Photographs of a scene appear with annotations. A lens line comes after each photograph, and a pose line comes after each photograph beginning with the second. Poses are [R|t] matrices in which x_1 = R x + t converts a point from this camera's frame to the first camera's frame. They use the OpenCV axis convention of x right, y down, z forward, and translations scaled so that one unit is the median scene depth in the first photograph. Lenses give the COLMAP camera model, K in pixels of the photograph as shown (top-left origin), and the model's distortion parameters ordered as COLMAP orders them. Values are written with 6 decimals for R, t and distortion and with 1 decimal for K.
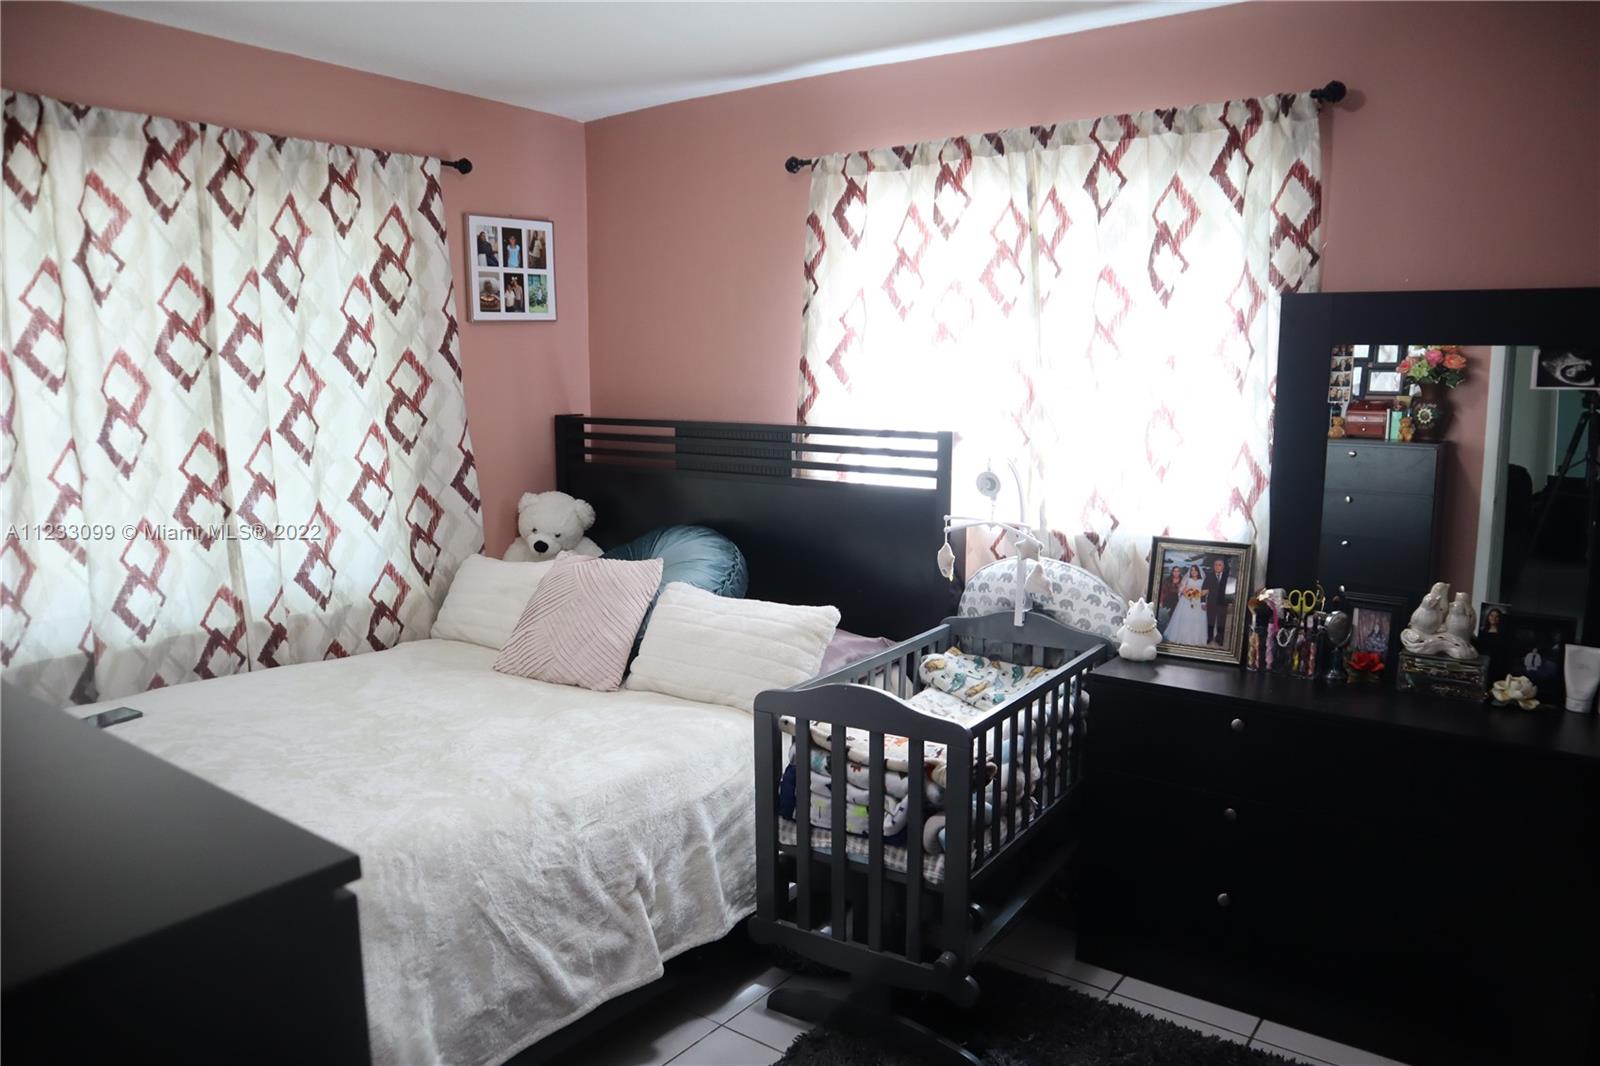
lens RADIAL K [[1097.2, 0, 801.9], [0, 1097.2, 531.6], [0, 0, 1]] dist [-0.070325, 0.004552]
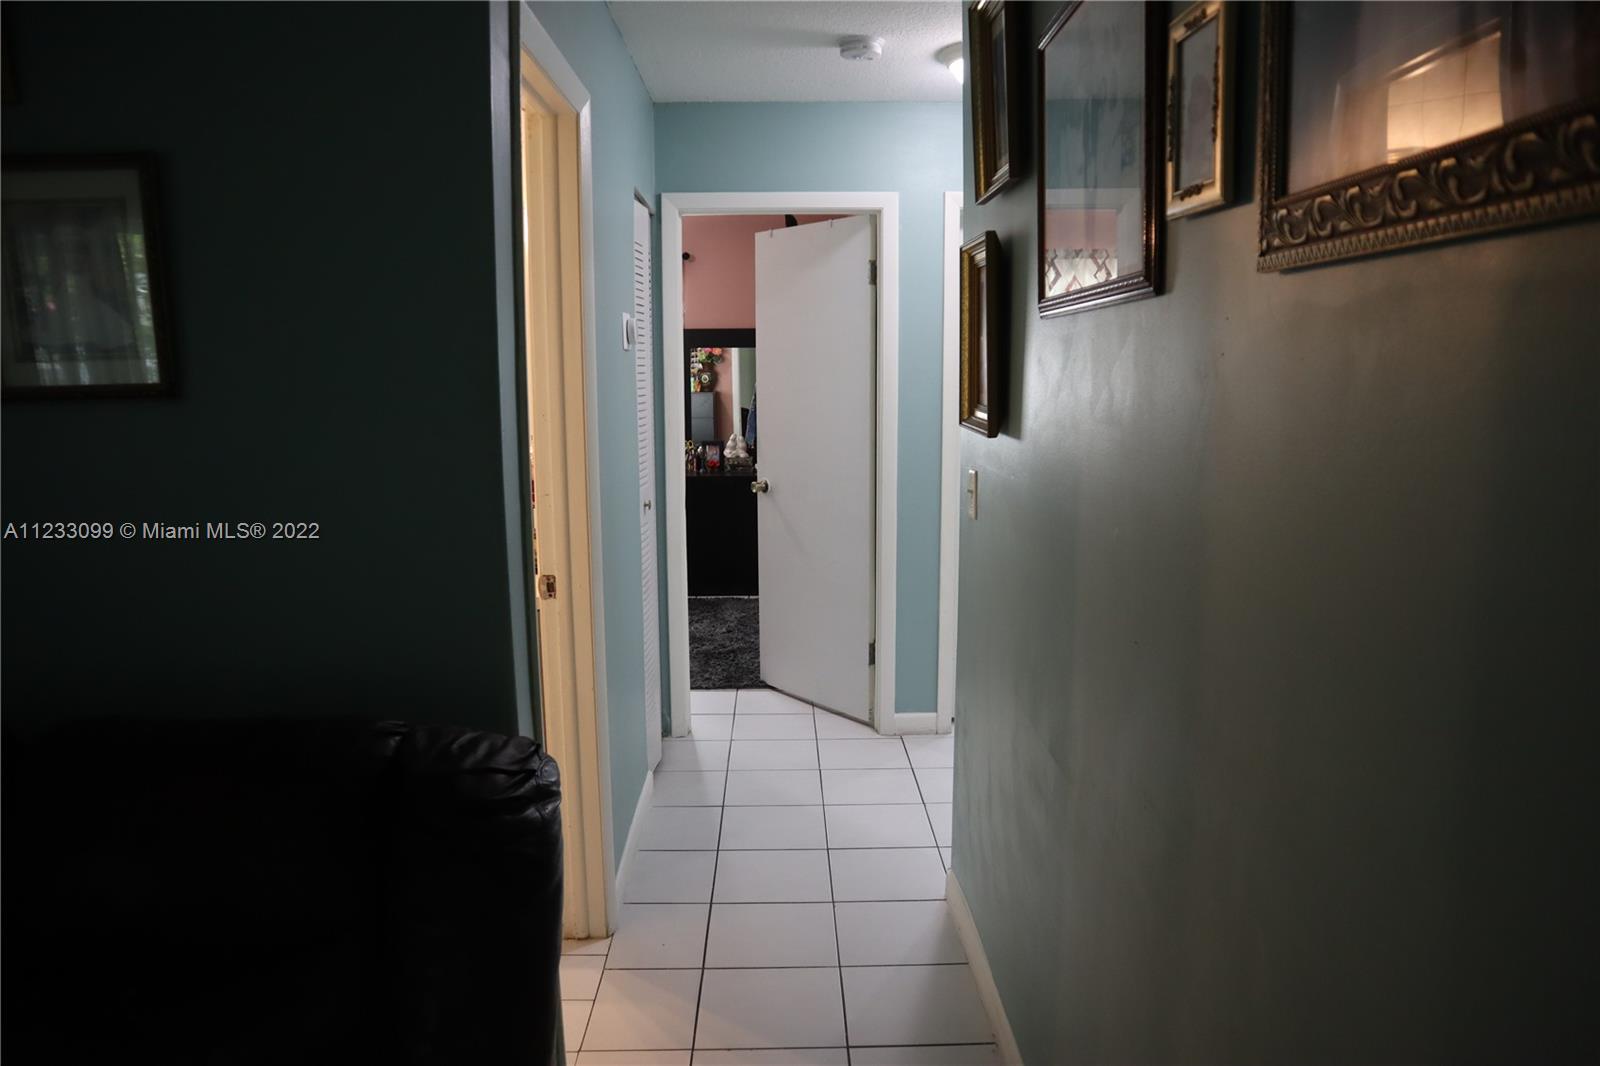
lens RADIAL K [[1097.2, 0, 795.2], [0, 1097.2, 534.4], [0, 0, 1]] dist [-0.070325, 0.004552]
pose [[0.793859, -0.107944, 0.598445, -0.974609], [0.101495, 0.993835, 0.044626, 0.192334], [-0.599572, 0.025313, 0.799920, -1.318869]]
